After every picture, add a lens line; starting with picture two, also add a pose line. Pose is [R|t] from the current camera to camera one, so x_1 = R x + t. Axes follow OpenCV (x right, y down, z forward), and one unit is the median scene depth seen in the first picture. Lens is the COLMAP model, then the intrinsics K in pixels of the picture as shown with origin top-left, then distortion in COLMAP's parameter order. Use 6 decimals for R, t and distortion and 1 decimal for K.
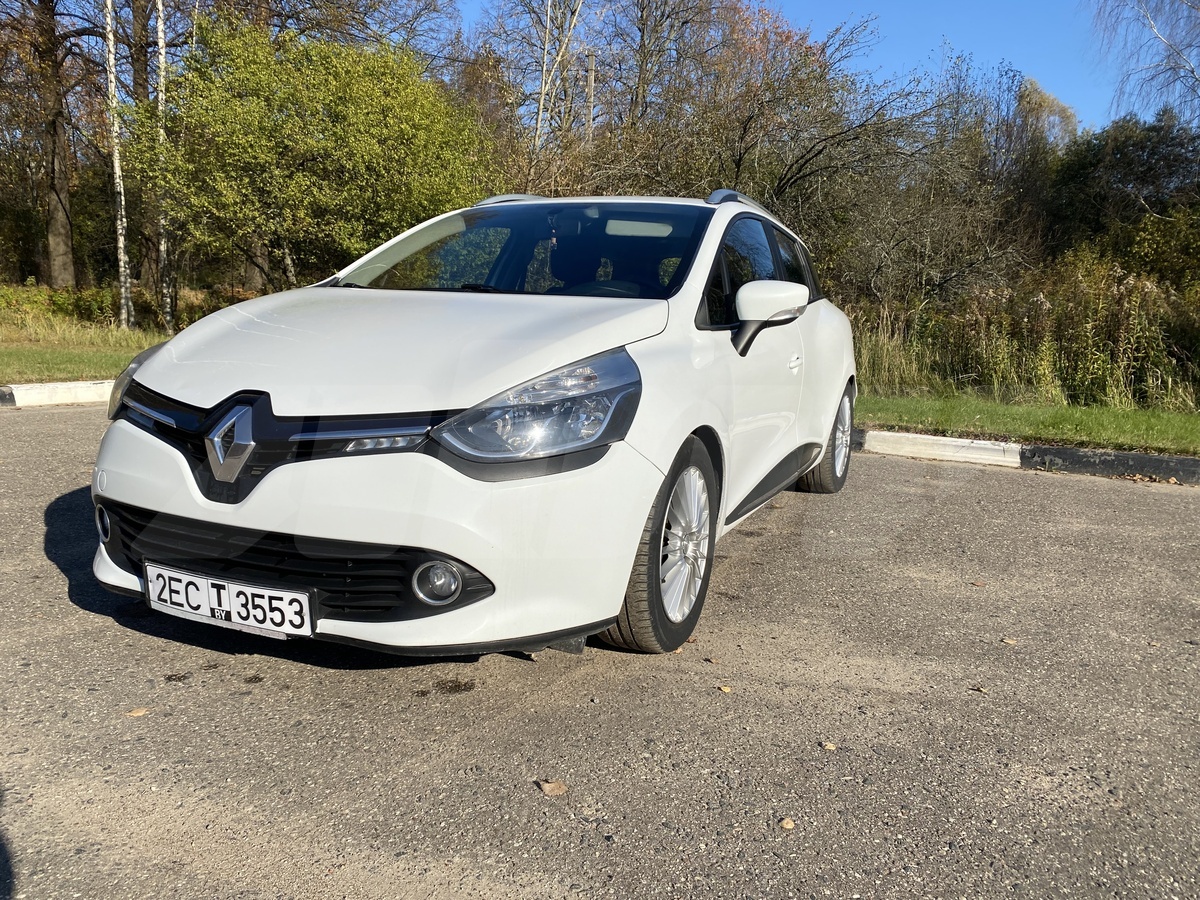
lens RADIAL K [[910.1, 0, 600.0], [0, 910.1, 450.0], [0, 0, 1]] dist [0.006393, -0.016451]
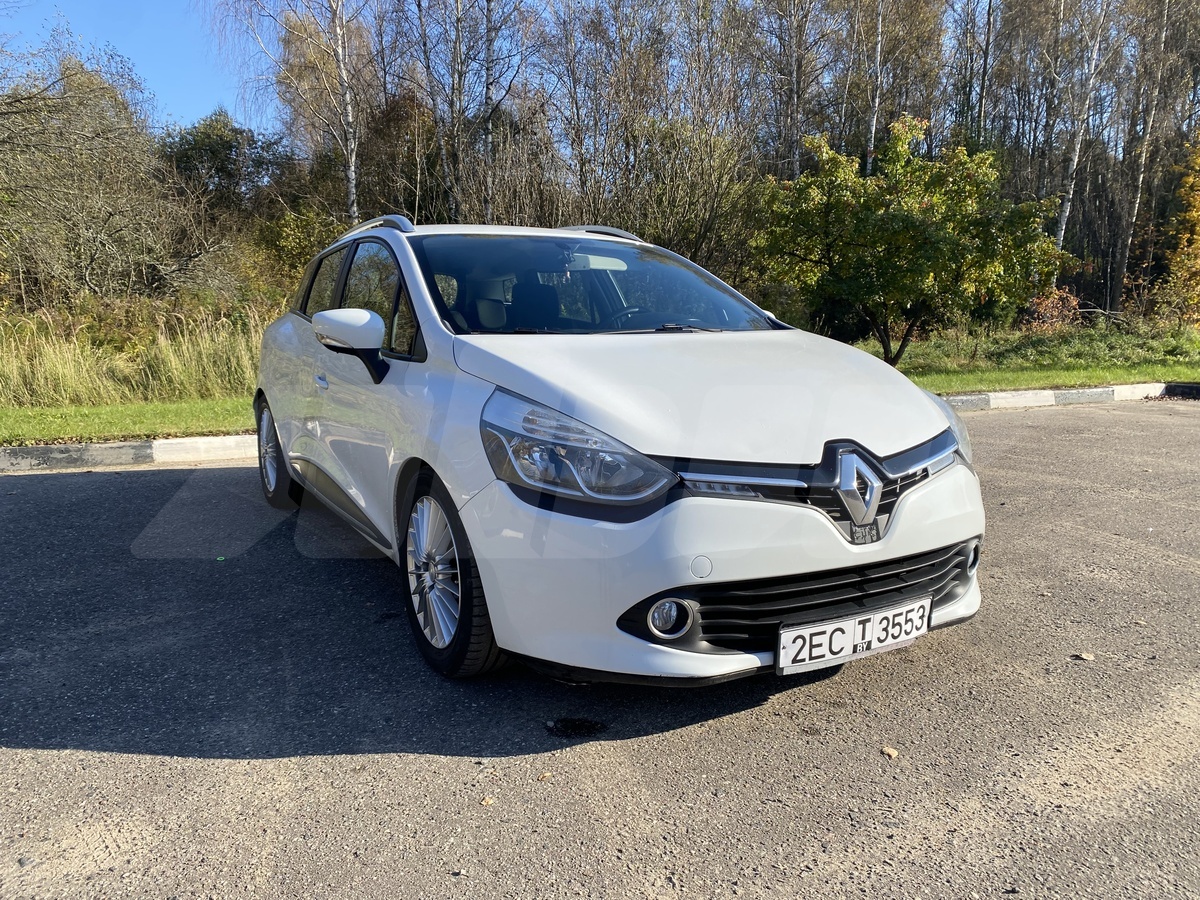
lens RADIAL K [[910.3, 0, 602.7], [0, 910.3, 446.1], [0, 0, 1]] dist [-0.000279, -0.004836]
pose [[0.609018, -0.157265, 0.777409, -1.414467], [0.150492, 0.985253, 0.081416, -0.190888], [-0.778749, 0.067411, 0.623704, 0.548941]]
